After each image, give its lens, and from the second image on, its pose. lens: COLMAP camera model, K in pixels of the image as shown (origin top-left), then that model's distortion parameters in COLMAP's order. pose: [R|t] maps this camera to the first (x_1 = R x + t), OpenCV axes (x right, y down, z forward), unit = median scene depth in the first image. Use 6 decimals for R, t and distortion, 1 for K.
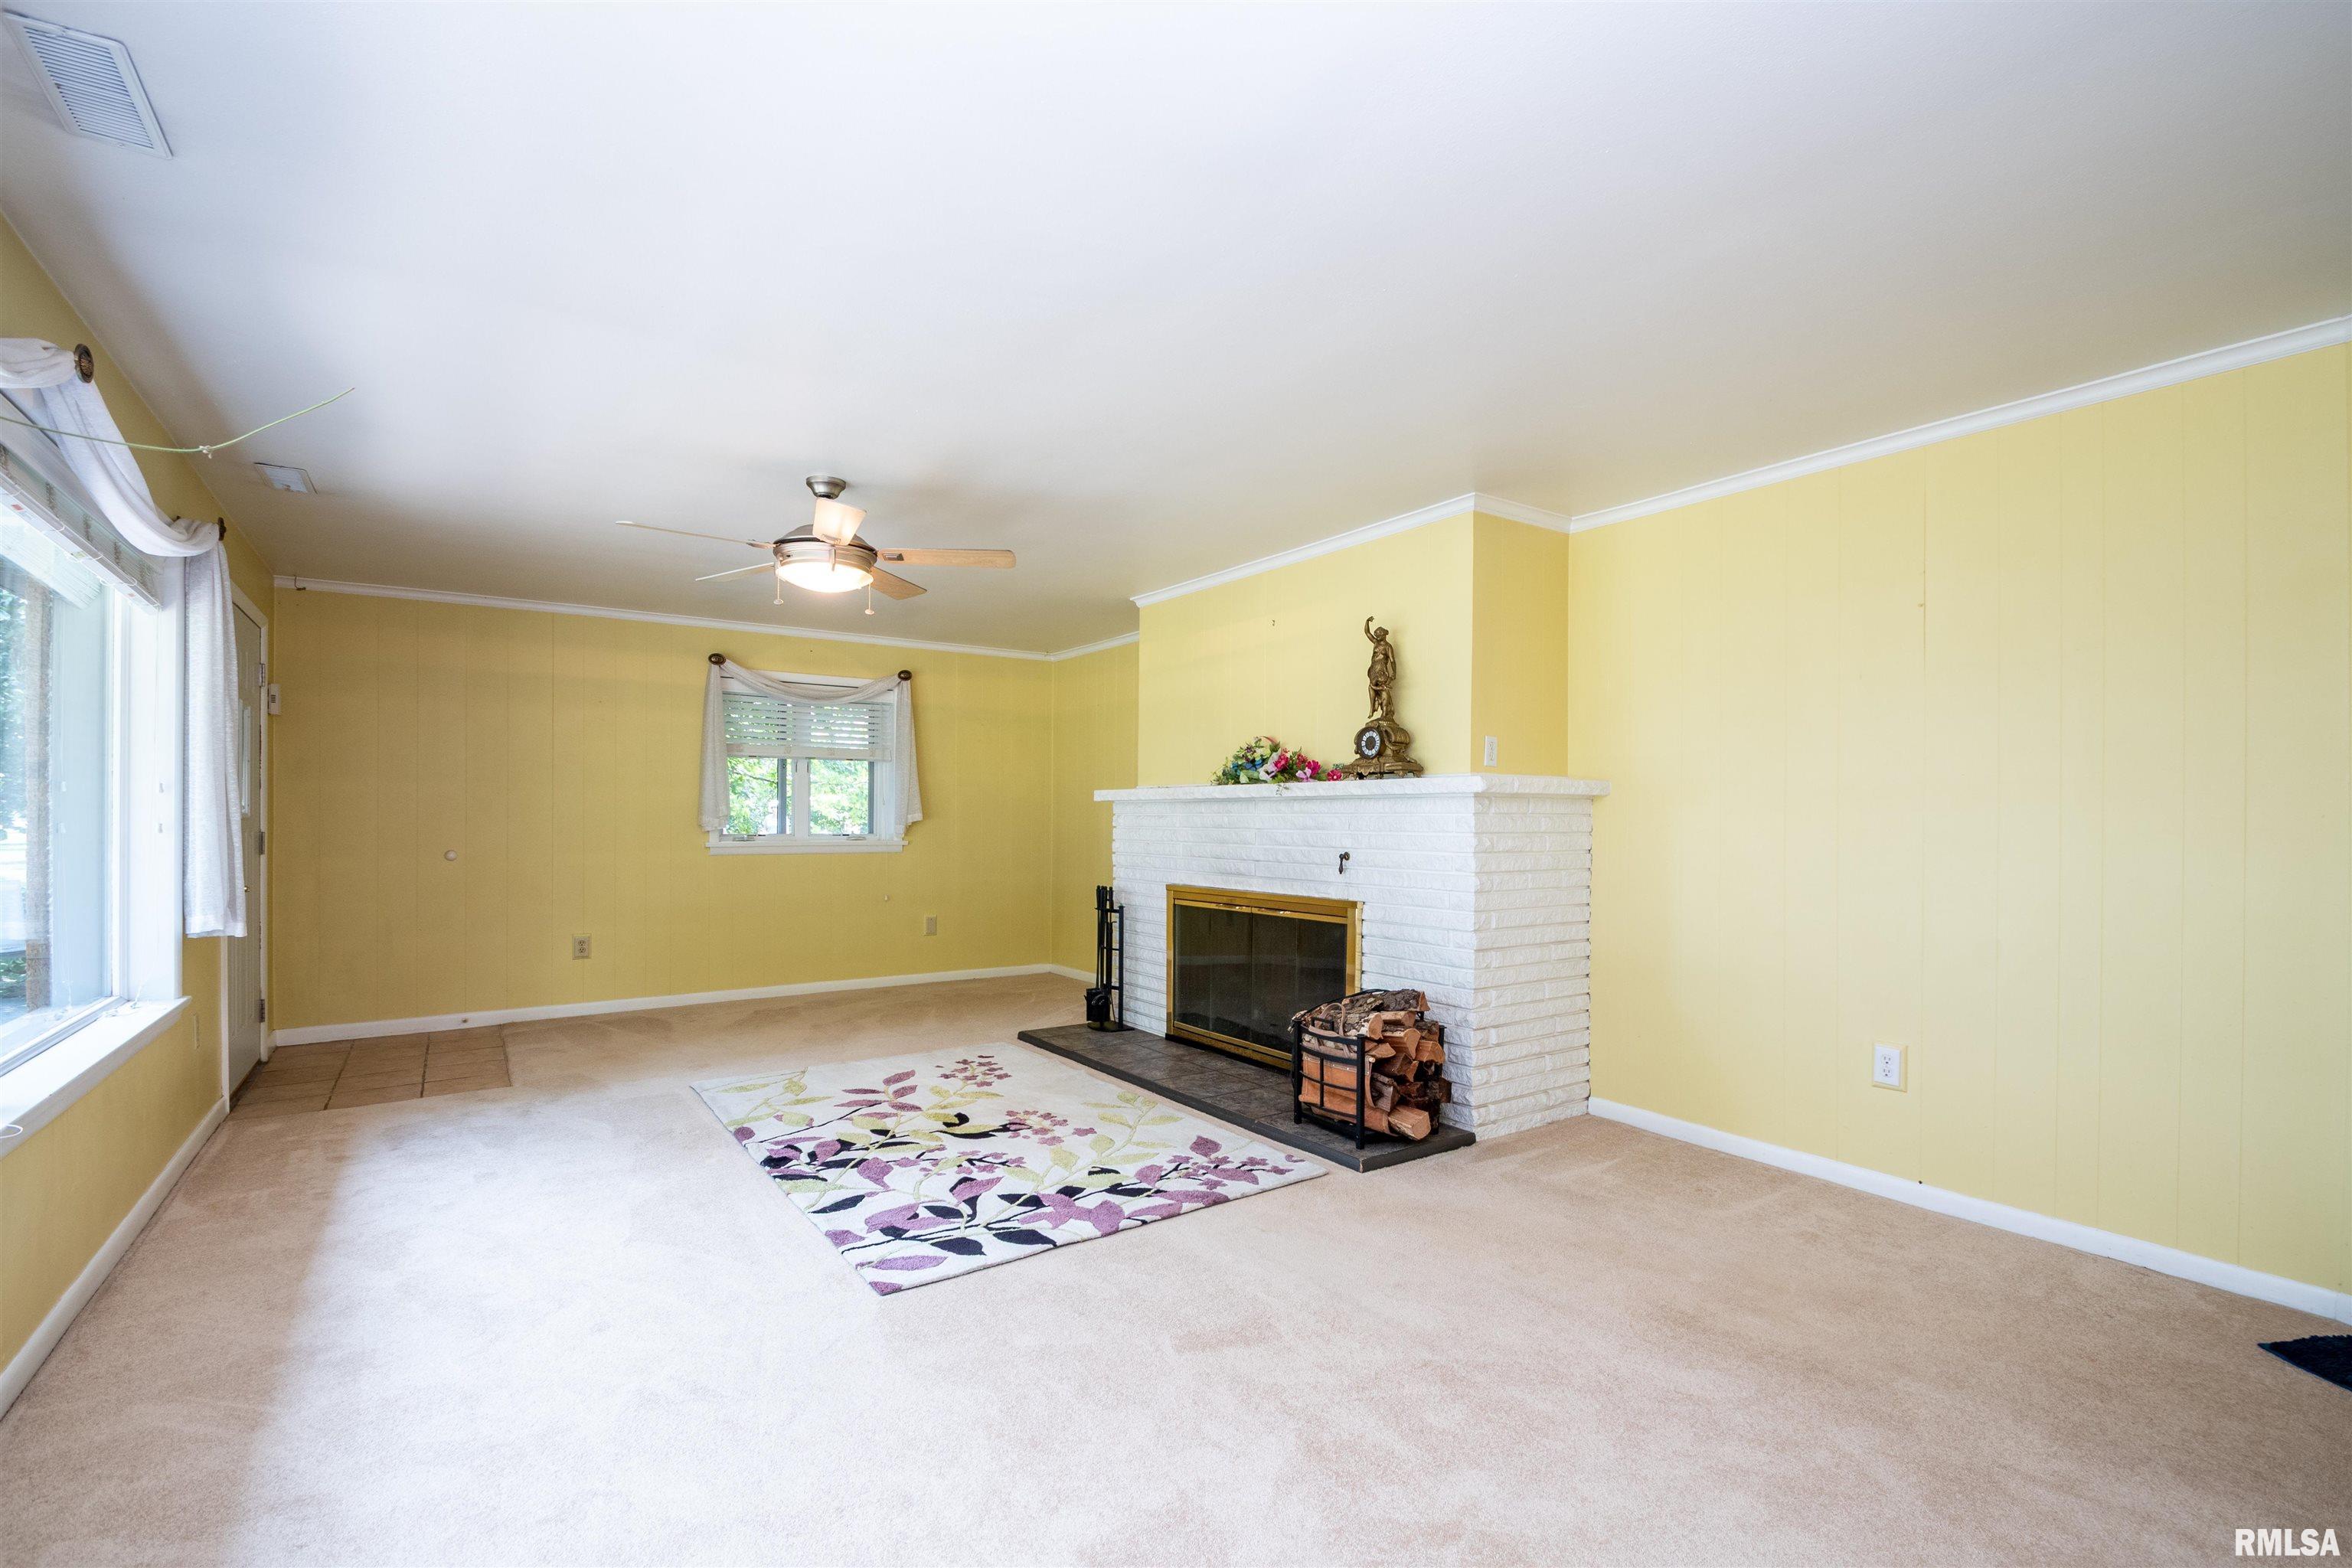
lens RADIAL K [[1043.1, 0, 1183.2], [0, 1043.1, 805.2], [0, 0, 1]] dist [-0.005851, -0.001698]
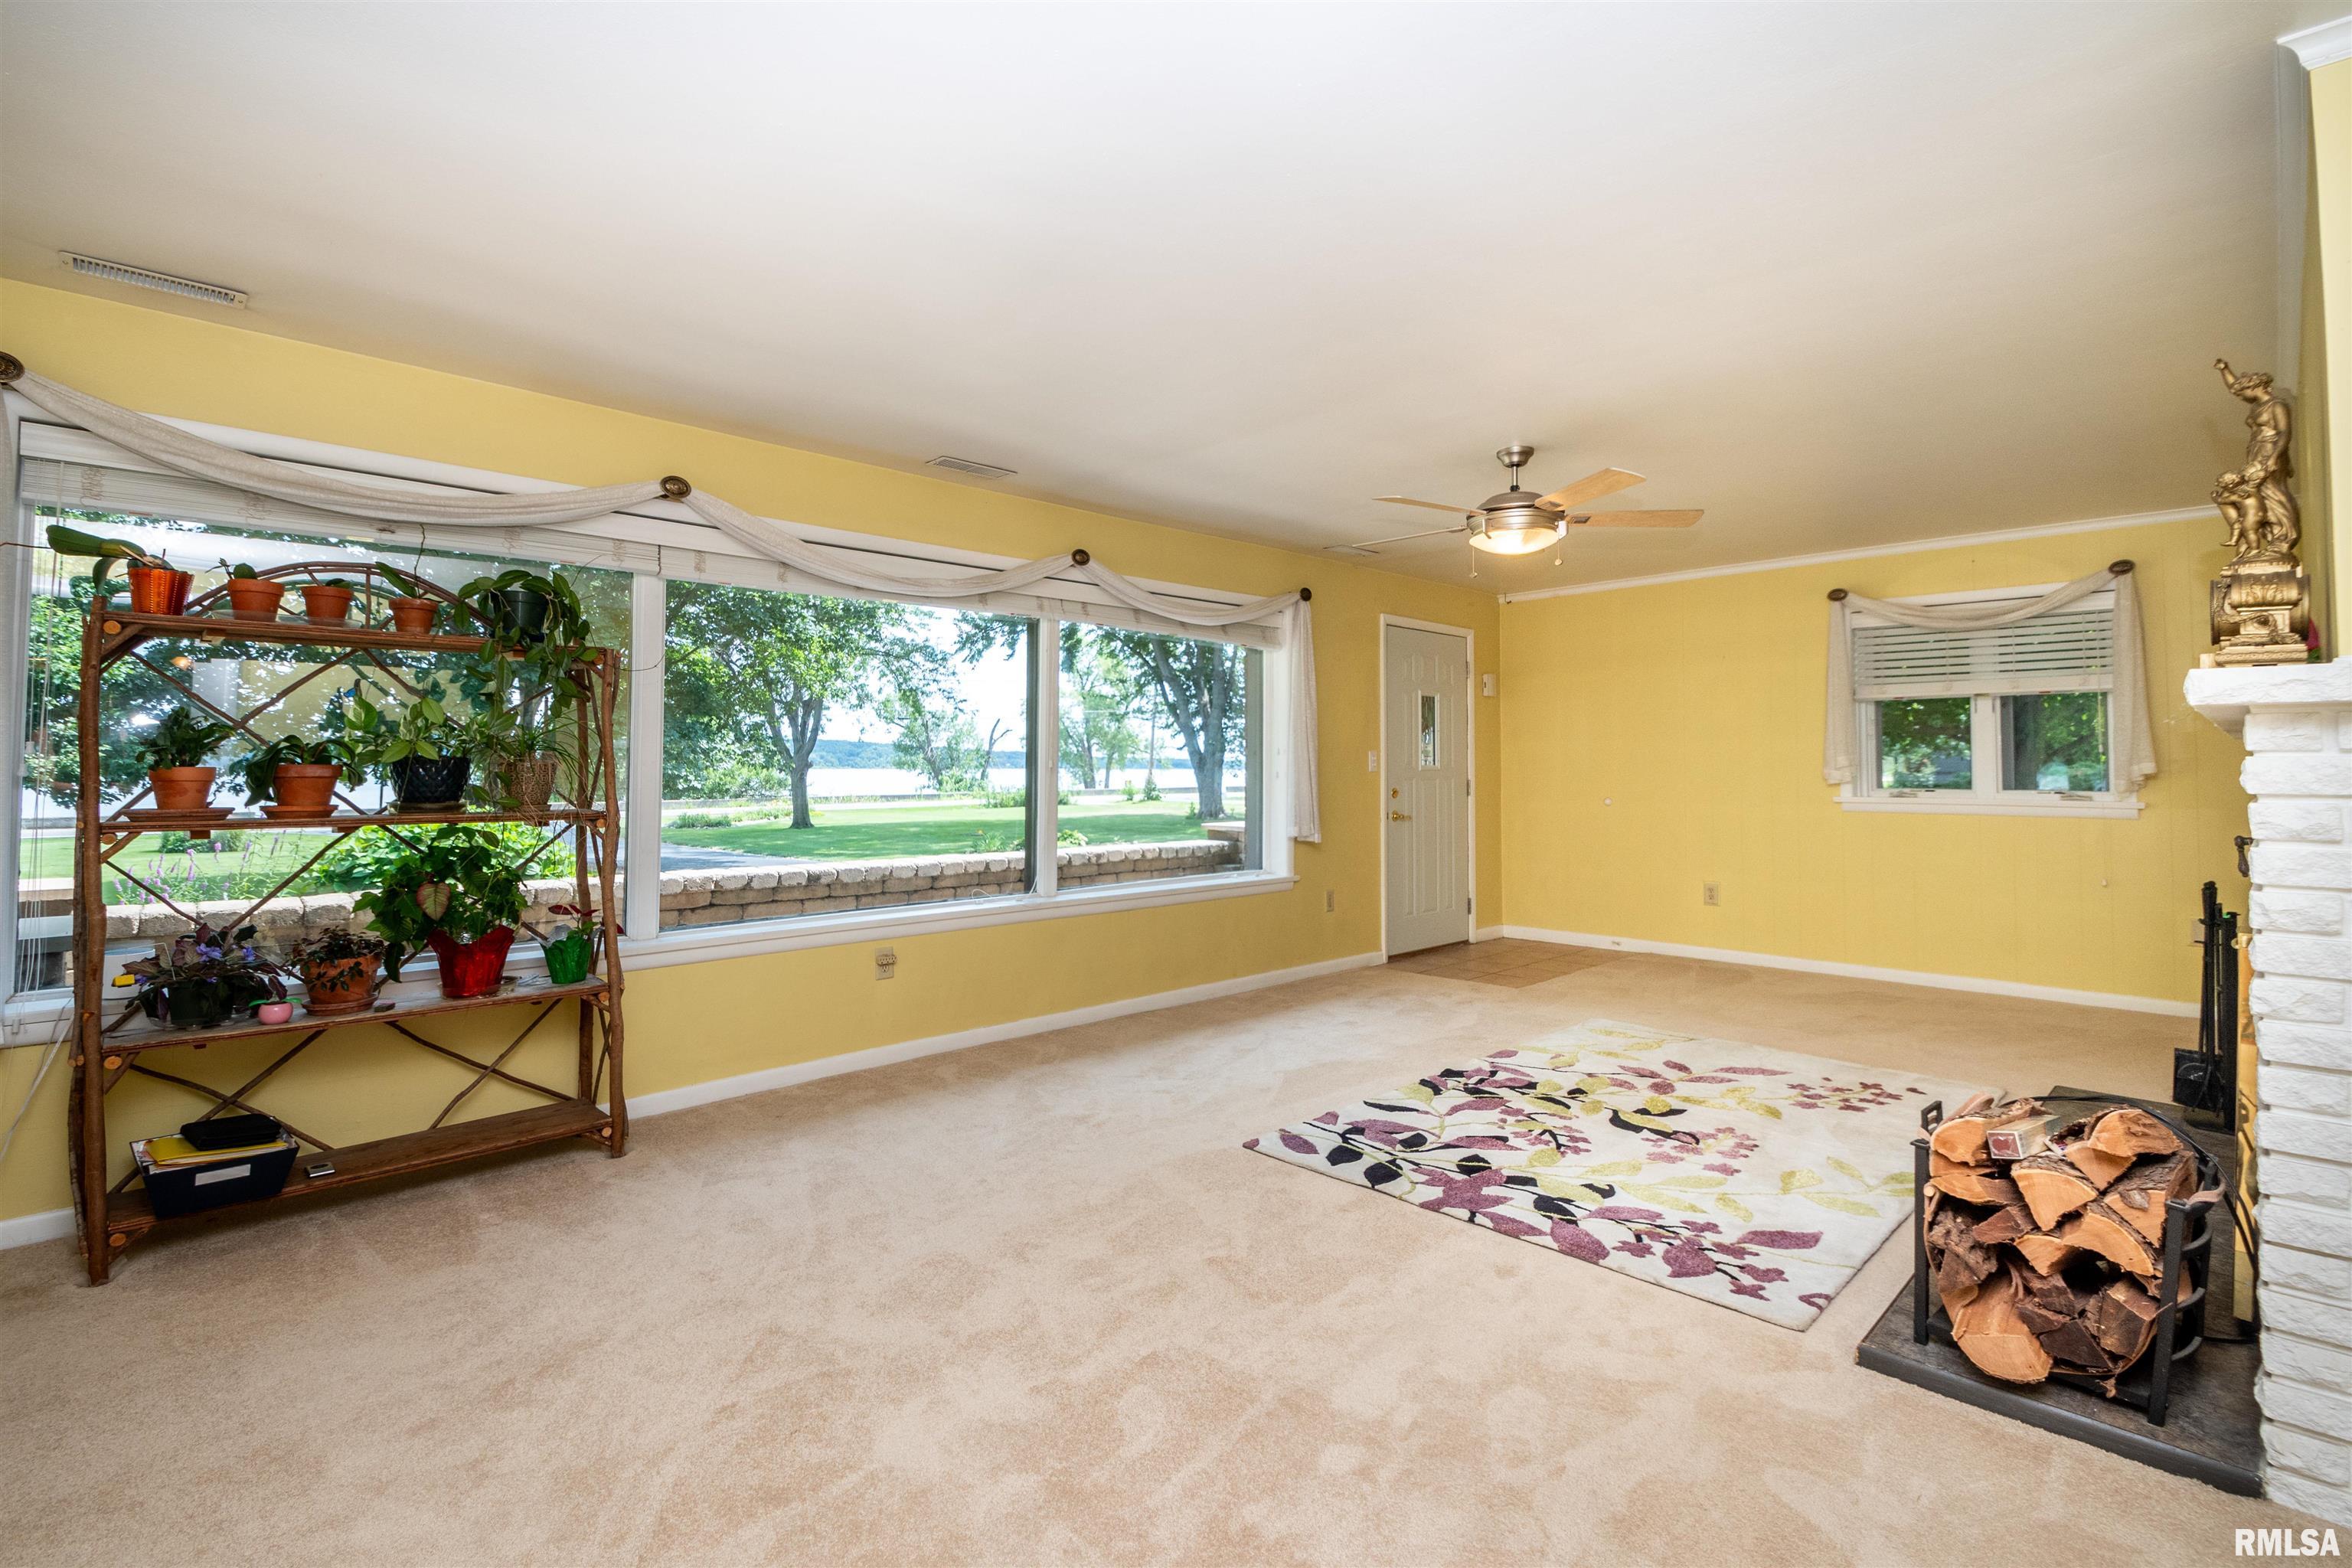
lens RADIAL K [[1102.5, 0, 1181.9], [0, 1102.5, 771.7], [0, 0, 1]] dist [-0.001771, 0.000022]
pose [[0.152816, 0.003833, -0.988247, 0.751672], [0.008732, 0.999948, 0.005229, 0.006070], [0.988216, -0.009429, 0.152775, 0.535529]]
